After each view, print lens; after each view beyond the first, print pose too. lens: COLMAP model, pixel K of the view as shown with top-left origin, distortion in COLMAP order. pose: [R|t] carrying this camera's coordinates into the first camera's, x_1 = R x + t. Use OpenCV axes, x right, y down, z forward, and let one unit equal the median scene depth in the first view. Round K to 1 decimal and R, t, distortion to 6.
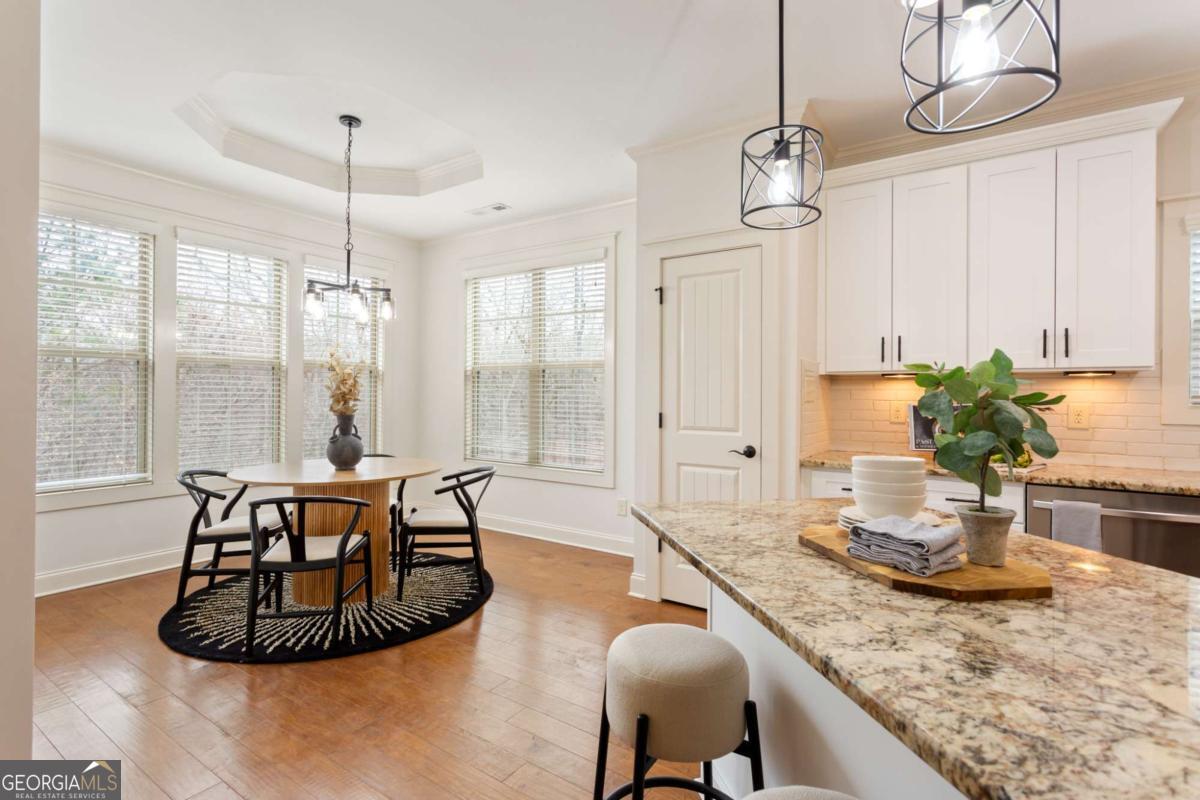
lens RADIAL K [[573.8, 0, 598.4], [0, 573.8, 394.7], [0, 0, 1]] dist [0.002943, 0.001322]
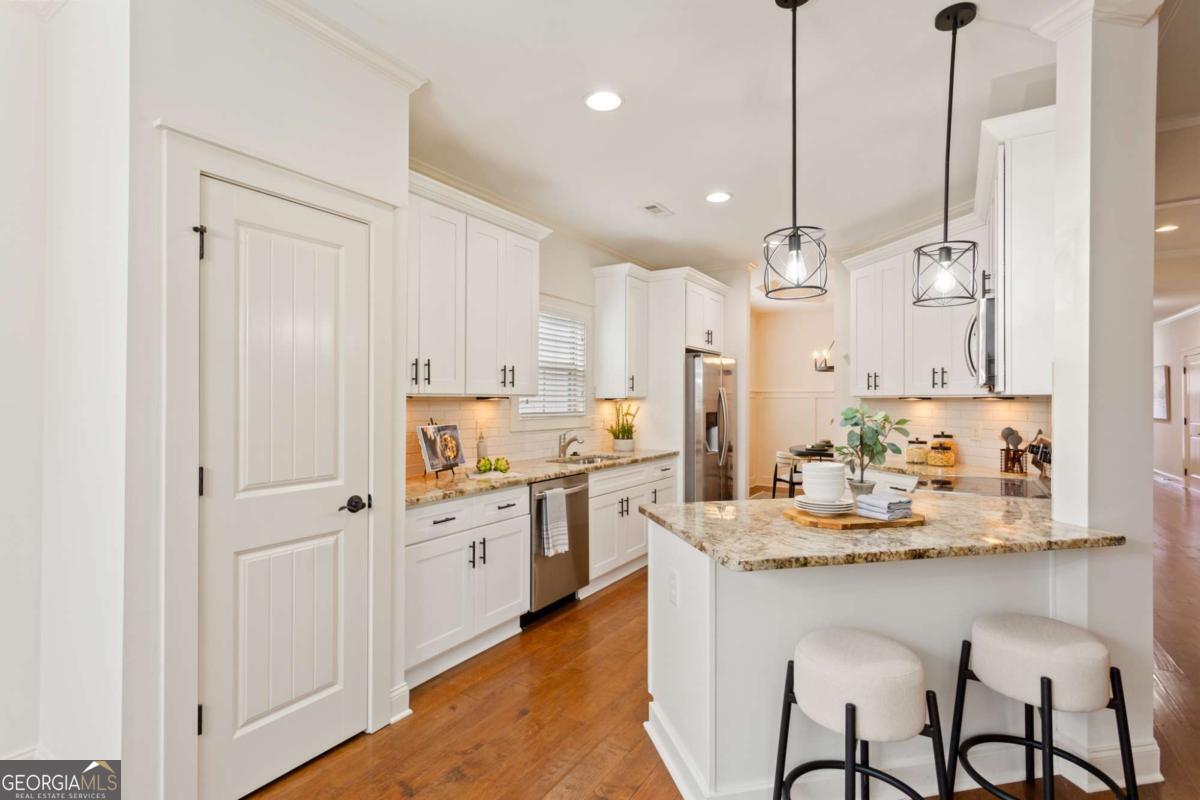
lens RADIAL K [[573.8, 0, 600.9], [0, 573.8, 406.2], [0, 0, 1]] dist [0.002943, 0.001322]
pose [[-0.038022, -0.015166, 0.999162, -0.425583], [0.004146, 0.999874, 0.015334, -0.030442], [-0.999268, 0.004725, -0.037954, 0.650056]]
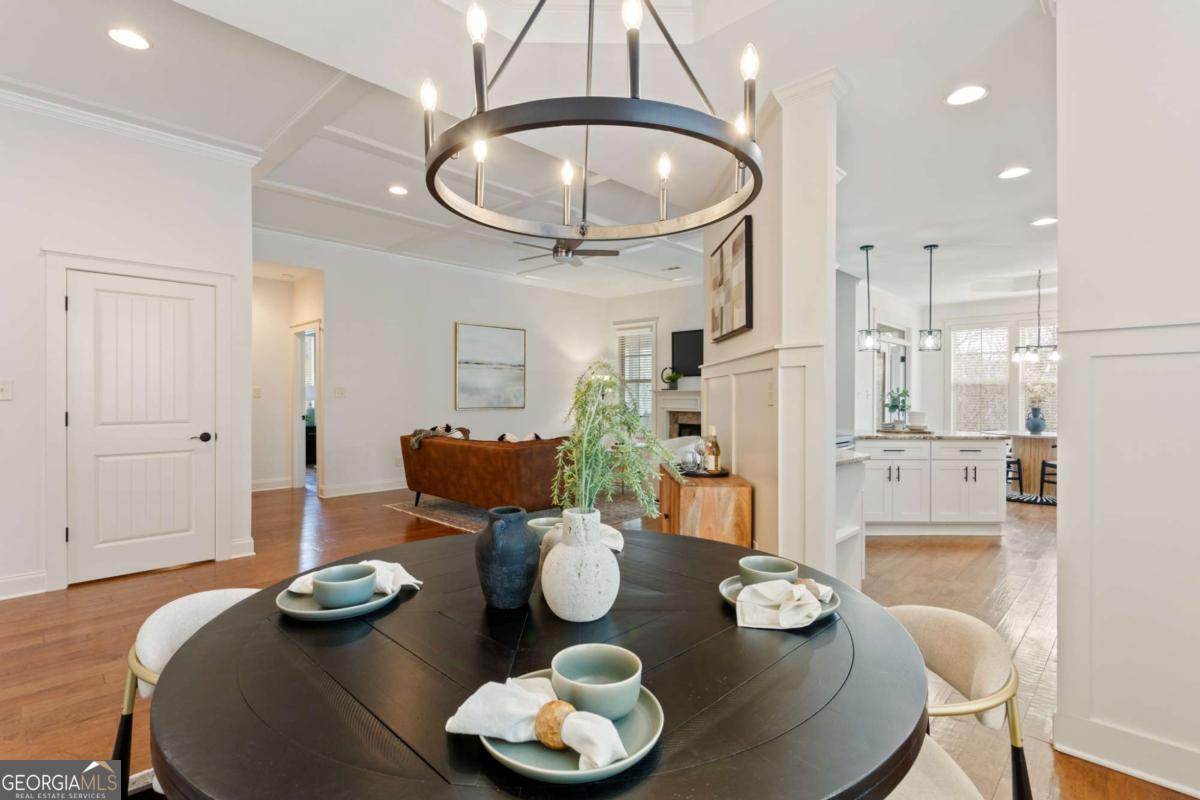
lens RADIAL K [[573.8, 0, 594.2], [0, 573.8, 397.2], [0, 0, 1]] dist [0.002943, 0.001322]
pose [[-0.173378, -0.004506, -0.984845, 1.926896], [-0.005452, 0.999979, -0.003616, 0.012698], [0.984840, 0.004742, -0.173399, -0.223812]]
